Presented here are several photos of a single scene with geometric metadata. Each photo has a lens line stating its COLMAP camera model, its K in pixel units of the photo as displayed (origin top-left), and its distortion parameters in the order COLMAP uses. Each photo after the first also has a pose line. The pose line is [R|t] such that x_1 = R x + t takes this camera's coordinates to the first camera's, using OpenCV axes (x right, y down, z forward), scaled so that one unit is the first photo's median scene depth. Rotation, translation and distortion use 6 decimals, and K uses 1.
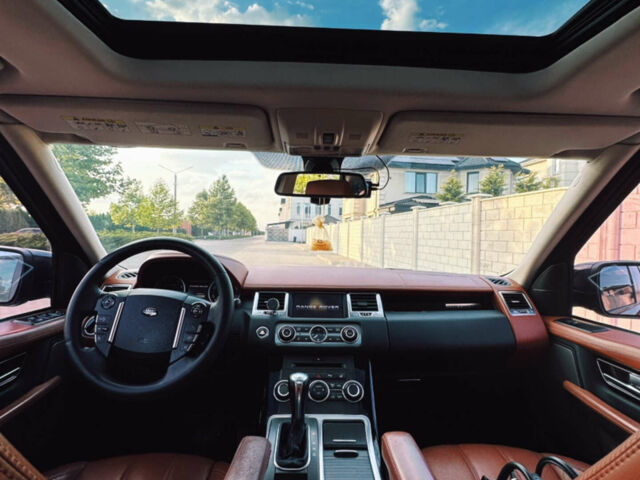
lens RADIAL K [[338.2, 0, 324.3], [0, 338.2, 237.0], [0, 0, 1]] dist [0.000492, 0.000264]
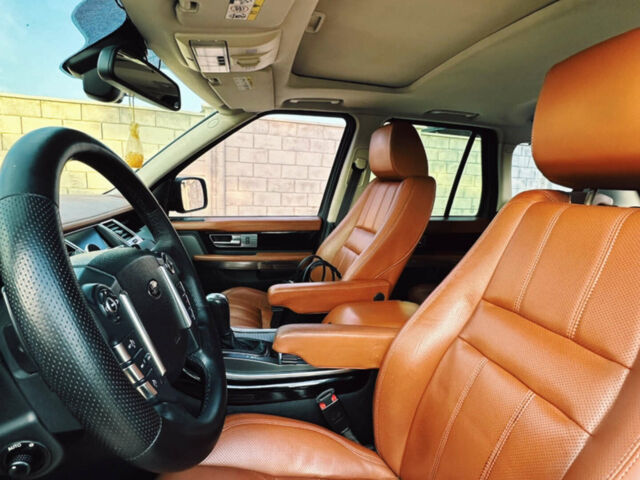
lens RADIAL K [[341.5, 0, 320.4], [0, 341.5, 238.7], [0, 0, 1]] dist [-0.004106, -0.006655]
pose [[-0.186262, -0.189112, 0.964128, -0.141400], [-0.039663, 0.981948, 0.184944, 0.006209], [-0.981699, -0.003792, -0.190400, 0.118481]]
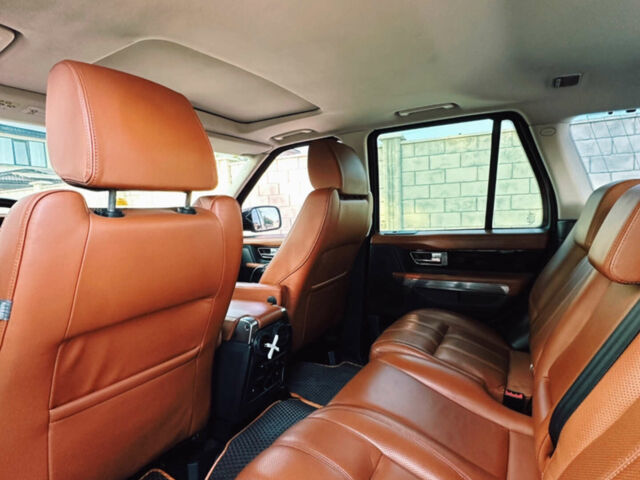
lens RADIAL K [[341.5, 0, 318.2], [0, 341.5, 239.0], [0, 0, 1]] dist [-0.004106, -0.006655]
pose [[0.532014, -0.120741, 0.838083, -0.130461], [0.062241, 0.992680, 0.103502, 0.013522], [-0.844445, -0.002901, 0.535634, -0.081928]]
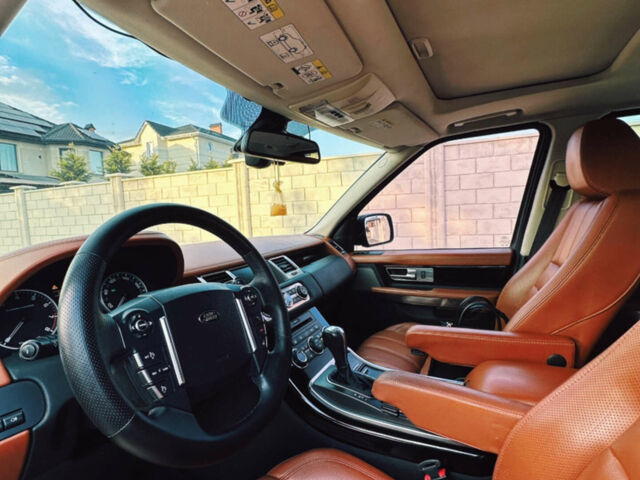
lens RADIAL K [[341.5, 0, 318.1], [0, 341.5, 237.3], [0, 0, 1]] dist [-0.004106, -0.006655]
pose [[0.474142, -0.107554, 0.873854, -0.132768], [0.065867, 0.994062, 0.086611, 0.003870], [-0.877981, 0.016492, 0.478411, 0.070552]]
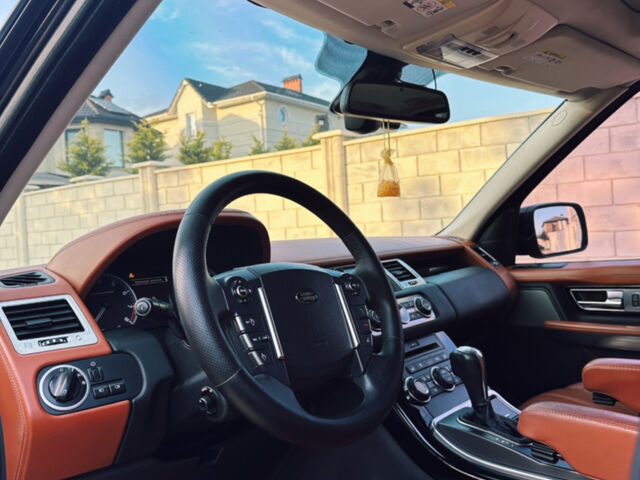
lens RADIAL K [[606.1, 0, 313.0], [0, 606.1, 240.6], [0, 0, 1]] dist [0.035343, 0.000000]
pose [[0.678397, -0.072181, 0.731141, -0.169795], [0.081323, 0.996424, 0.022915, 0.014425], [-0.730180, 0.043913, 0.681842, 0.042460]]
